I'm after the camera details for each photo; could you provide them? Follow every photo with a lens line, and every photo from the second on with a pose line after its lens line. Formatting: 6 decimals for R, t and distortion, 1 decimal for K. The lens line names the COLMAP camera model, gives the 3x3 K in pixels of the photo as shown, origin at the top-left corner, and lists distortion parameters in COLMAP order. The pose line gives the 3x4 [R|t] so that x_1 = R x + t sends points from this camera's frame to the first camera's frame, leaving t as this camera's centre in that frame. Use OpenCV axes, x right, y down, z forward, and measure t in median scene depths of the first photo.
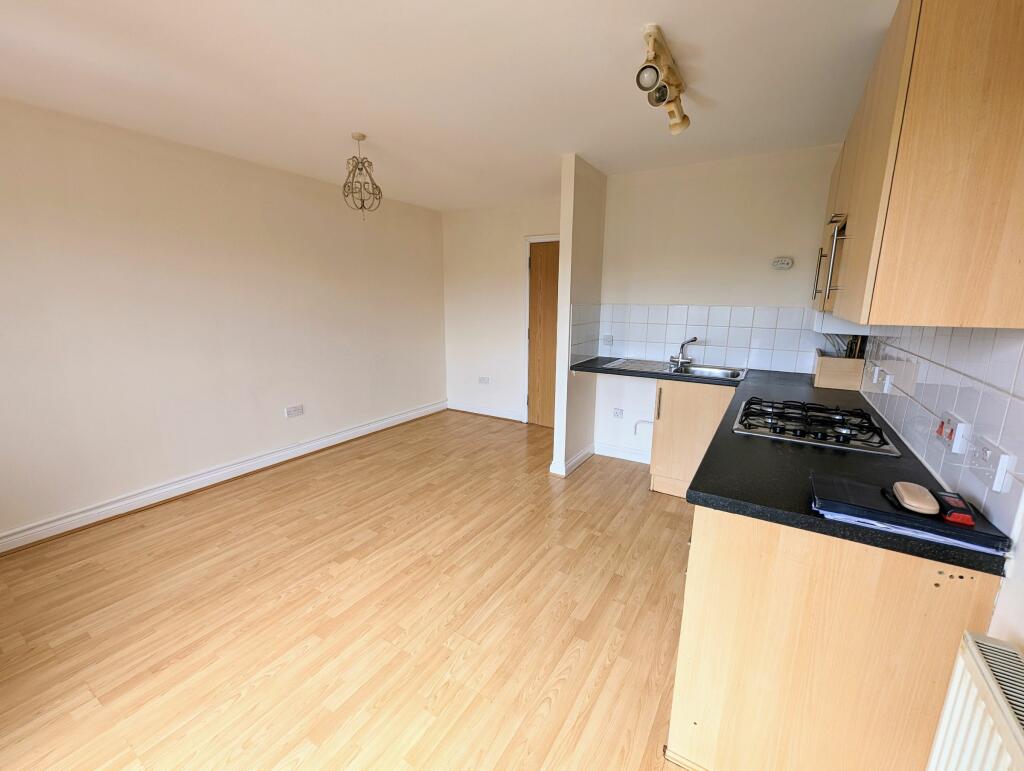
lens RADIAL K [[424.6, 0, 515.3], [0, 424.6, 388.6], [0, 0, 1]] dist [-0.001165, 0.000037]
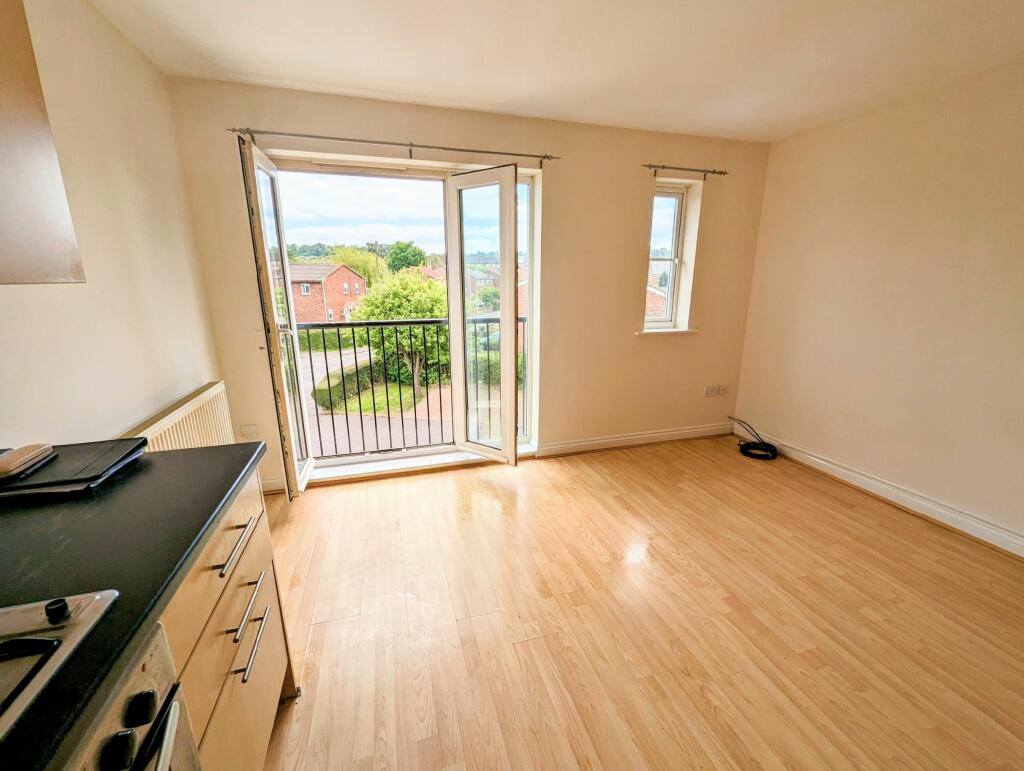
lens RADIAL K [[424.6, 0, 515.3], [0, 424.6, 388.6], [0, 0, 1]] dist [-0.001165, 0.000037]
pose [[-0.661452, 0.176773, -0.728857, 0.327321], [-0.161278, 0.915564, 0.368419, -0.169757], [0.732442, 0.361240, -0.577092, 0.893779]]
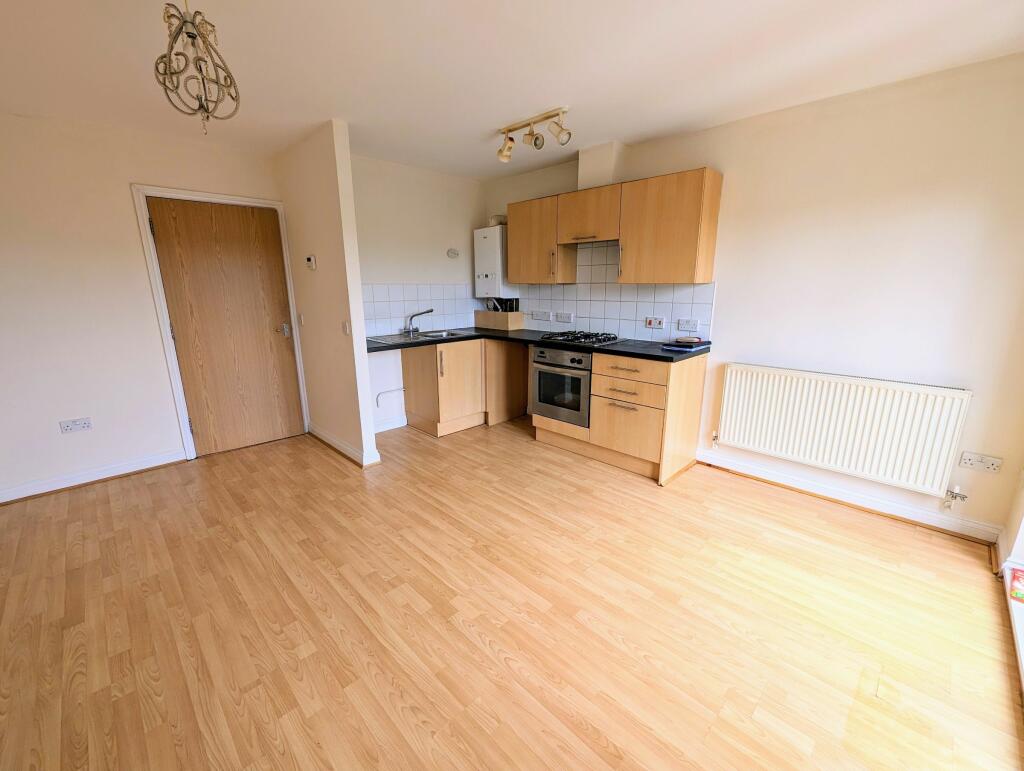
lens RADIAL K [[424.6, 0, 515.3], [0, 424.6, 388.6], [0, 0, 1]] dist [-0.001165, 0.000037]
pose [[0.229566, -0.241718, 0.942800, -0.897260], [0.207876, 0.958495, 0.195126, -0.104502], [-0.950835, 0.151191, 0.270285, 0.533862]]
